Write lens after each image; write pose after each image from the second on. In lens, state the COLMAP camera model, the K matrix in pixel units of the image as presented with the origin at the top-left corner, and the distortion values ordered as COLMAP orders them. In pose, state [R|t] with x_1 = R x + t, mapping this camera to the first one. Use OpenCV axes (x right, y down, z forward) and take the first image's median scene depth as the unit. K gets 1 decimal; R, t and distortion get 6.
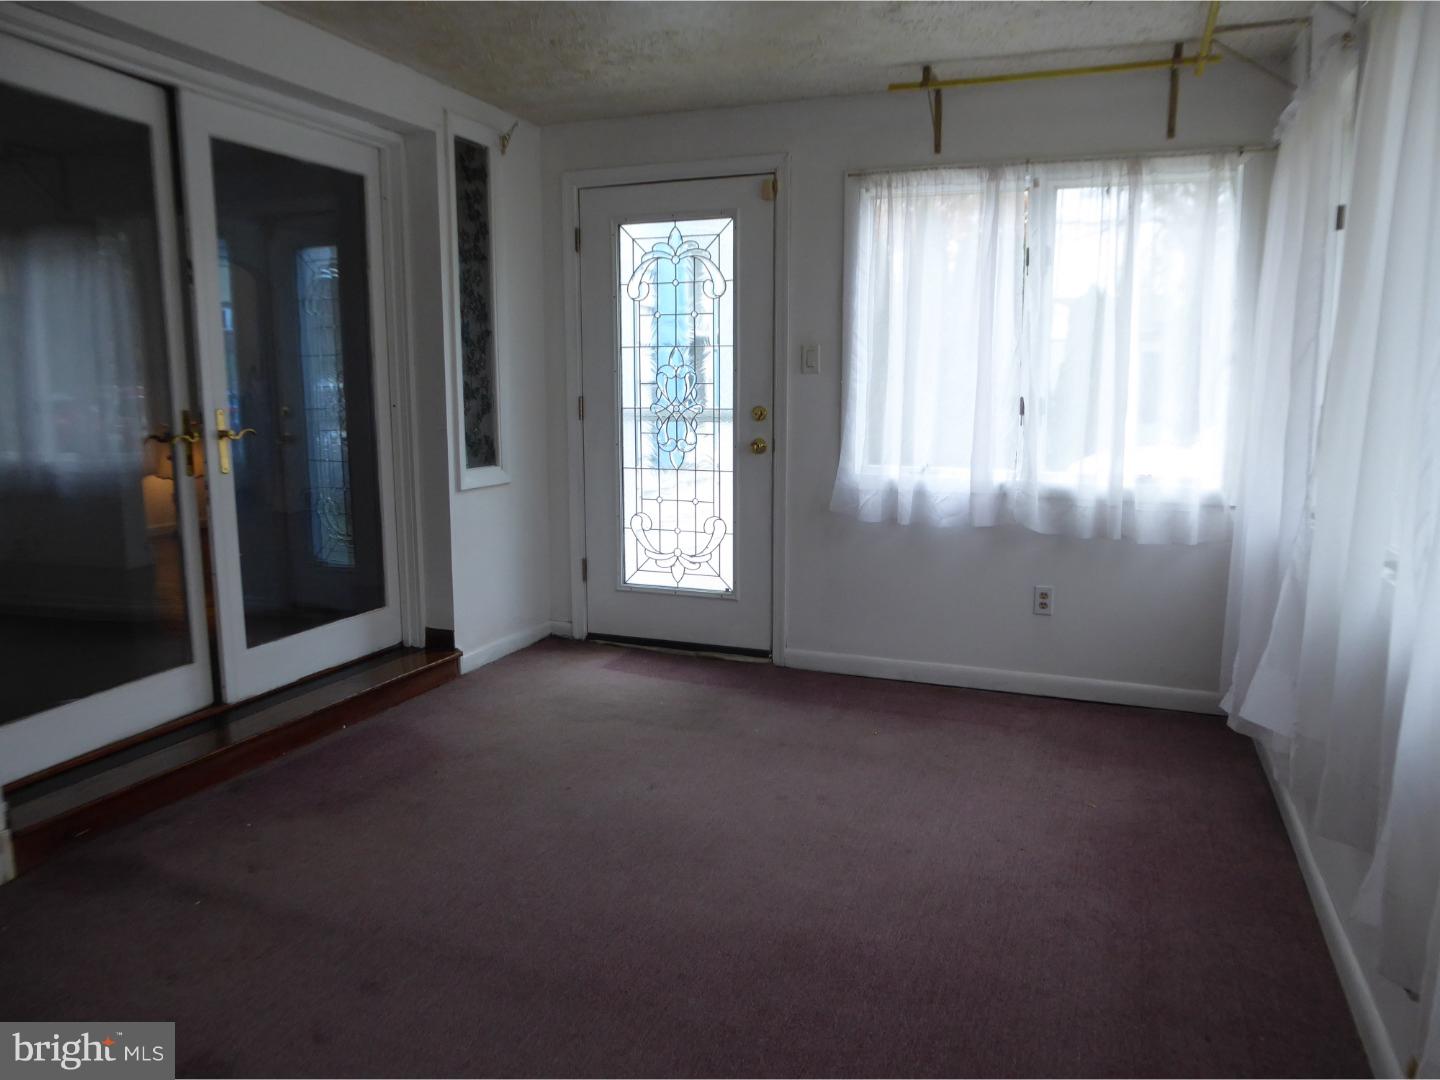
lens RADIAL K [[1018.9, 0, 720.0], [0, 1018.9, 540.0], [0, 0, 1]] dist [-0.002742, 0.000559]
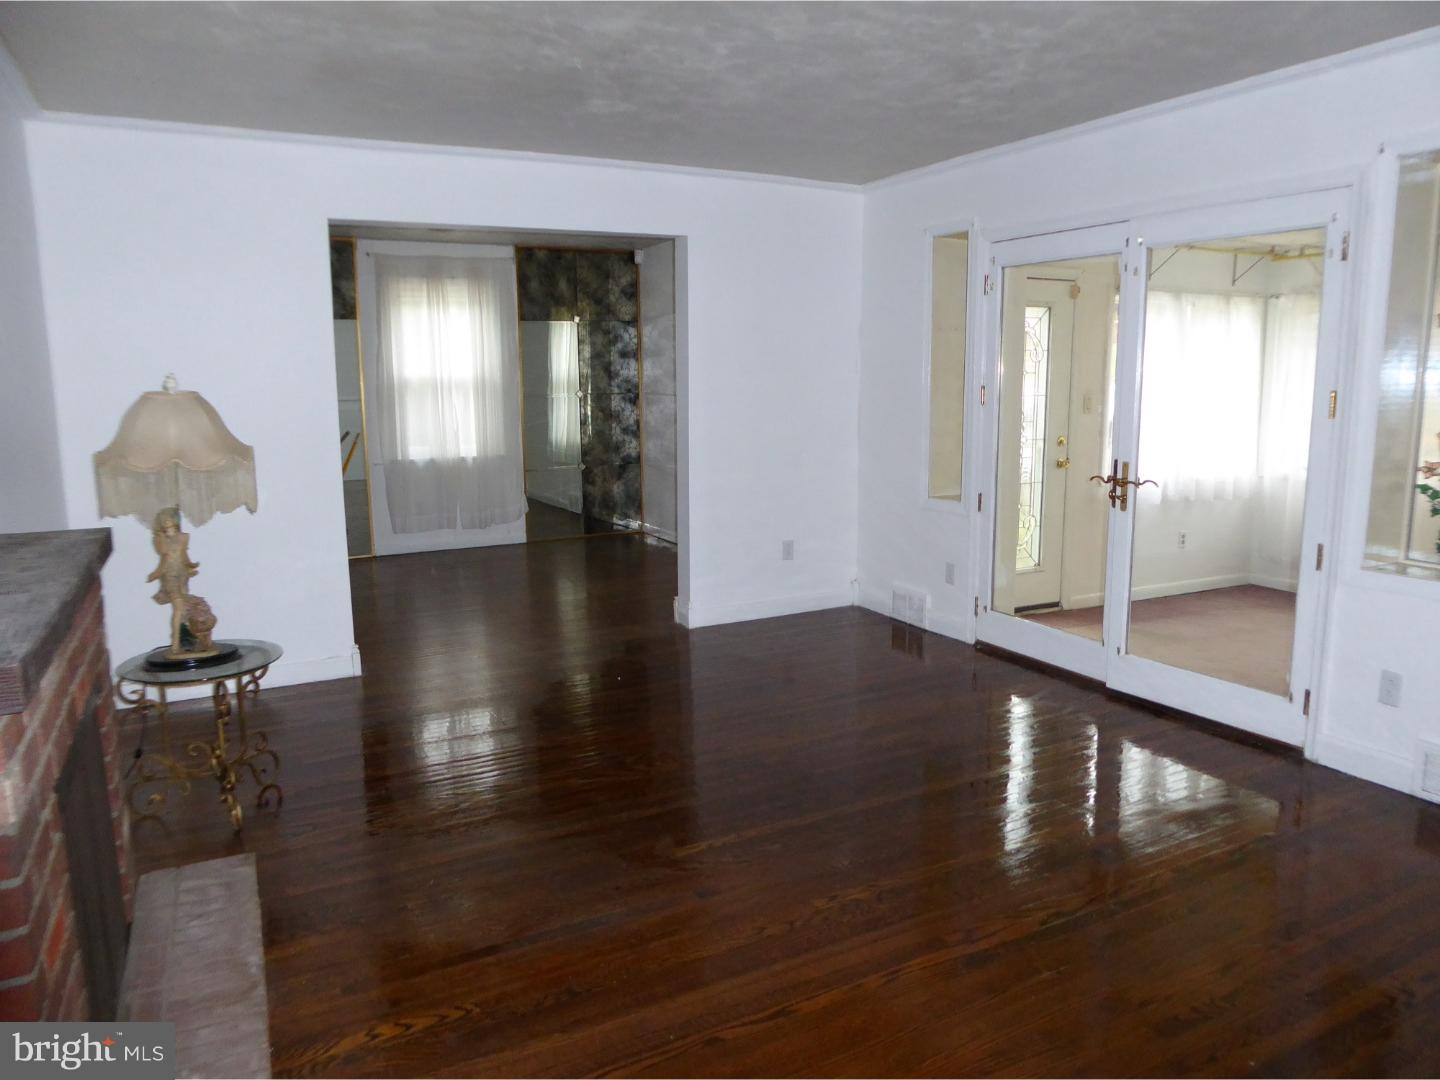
lens RADIAL K [[1018.9, 0, 720.0], [0, 1018.9, 540.0], [0, 0, 1]] dist [-0.002742, 0.000559]
pose [[0.665946, -0.124995, 0.735453, -1.362088], [0.121656, 0.990862, 0.058245, -0.125459], [-0.736013, 0.050684, 0.675067, 0.369549]]
